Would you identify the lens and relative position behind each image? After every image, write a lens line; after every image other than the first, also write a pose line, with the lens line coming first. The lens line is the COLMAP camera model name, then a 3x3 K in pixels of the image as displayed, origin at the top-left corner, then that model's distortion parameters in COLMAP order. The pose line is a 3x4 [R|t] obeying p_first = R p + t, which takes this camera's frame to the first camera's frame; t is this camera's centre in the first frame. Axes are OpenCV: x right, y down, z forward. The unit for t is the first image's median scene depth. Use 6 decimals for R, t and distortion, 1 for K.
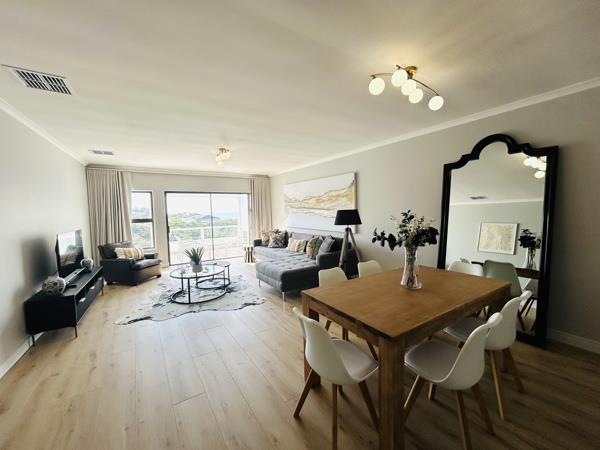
lens RADIAL K [[242.8, 0, 299.9], [0, 242.8, 226.1], [0, 0, 1]] dist [-0.000574, 0.000416]
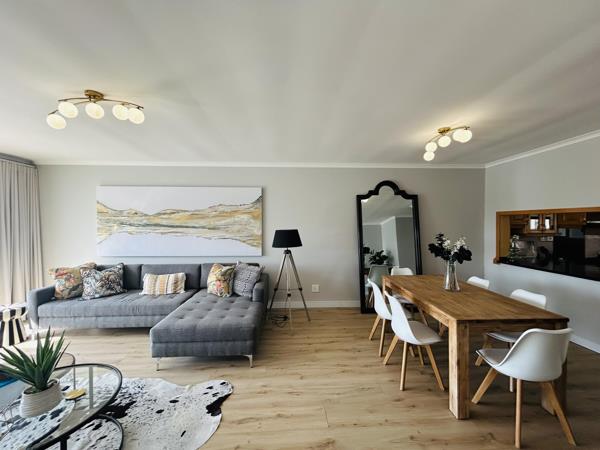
lens RADIAL K [[242.8, 0, 299.1], [0, 242.8, 225.6], [0, 0, 1]] dist [-0.000574, 0.000416]
pose [[0.510262, 0.013286, 0.859916, -0.448294], [0.049653, 0.997758, -0.044879, -0.032396], [-0.858584, 0.065597, 0.508458, 0.412404]]
